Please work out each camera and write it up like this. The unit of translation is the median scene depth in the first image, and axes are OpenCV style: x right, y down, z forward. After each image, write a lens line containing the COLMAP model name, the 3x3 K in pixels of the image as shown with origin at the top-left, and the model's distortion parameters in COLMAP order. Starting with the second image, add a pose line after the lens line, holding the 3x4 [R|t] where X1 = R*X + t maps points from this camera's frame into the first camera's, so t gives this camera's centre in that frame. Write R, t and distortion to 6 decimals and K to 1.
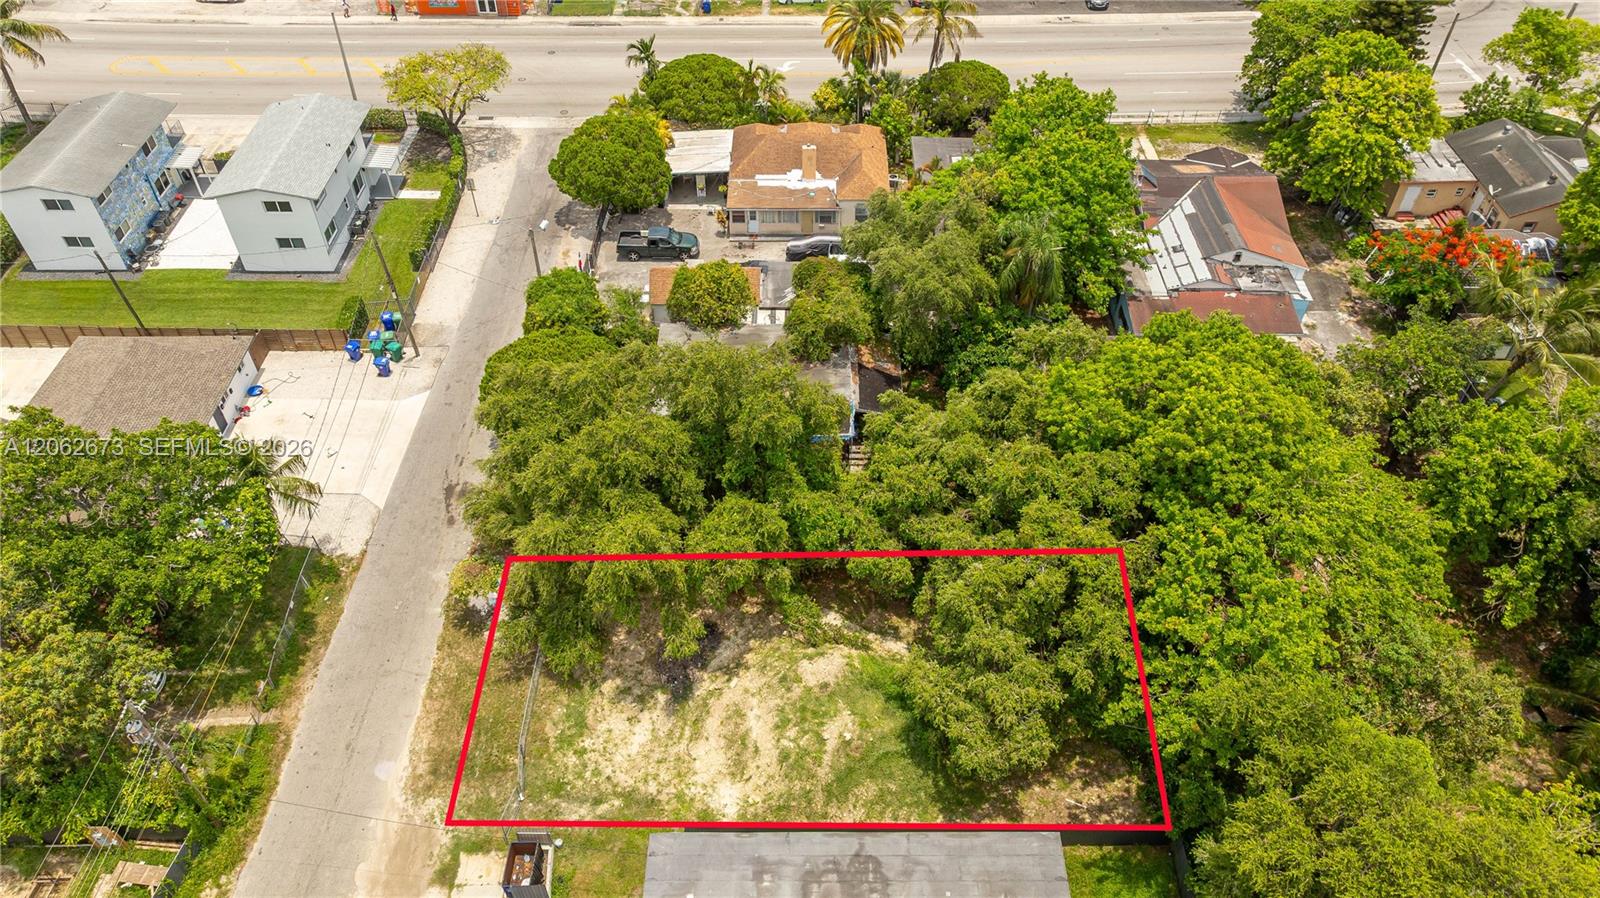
lens RADIAL K [[1126.5, 0, 800.0], [0, 1126.5, 449.0], [0, 0, 1]] dist [-0.025034, 0.050466]
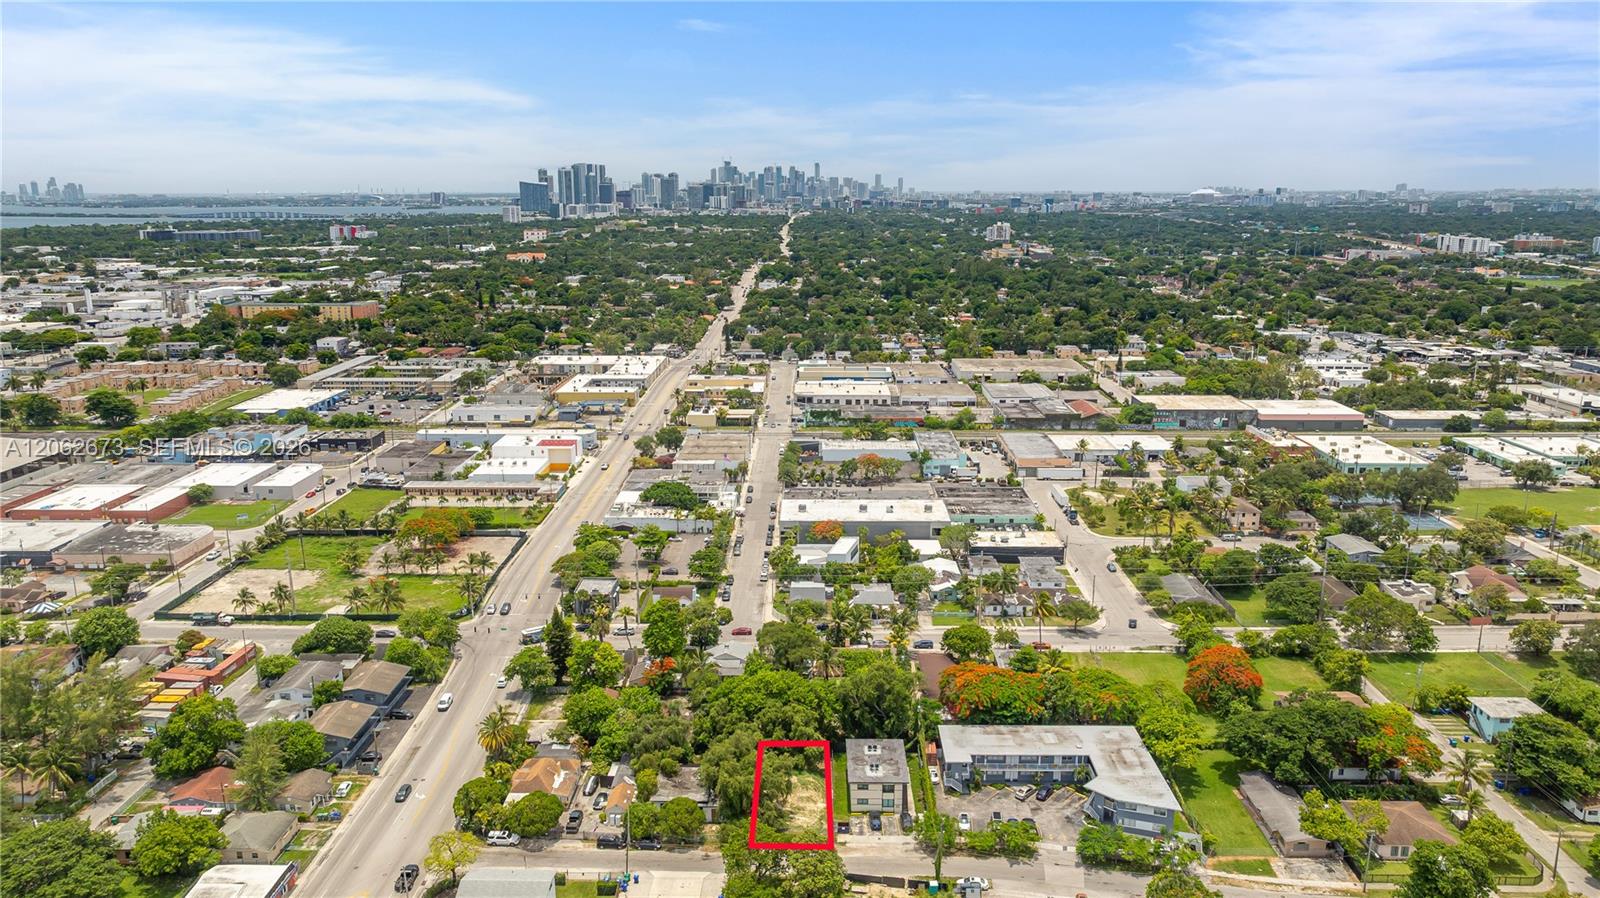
lens RADIAL K [[1126.5, 0, 800.0], [0, 1126.5, 449.0], [0, 0, 1]] dist [-0.025034, 0.050466]
pose [[0.013744, -0.227761, 0.973620, -3.383947], [0.699687, 0.697795, 0.153360, -1.139135], [-0.714317, 0.679122, 0.168952, -0.433181]]
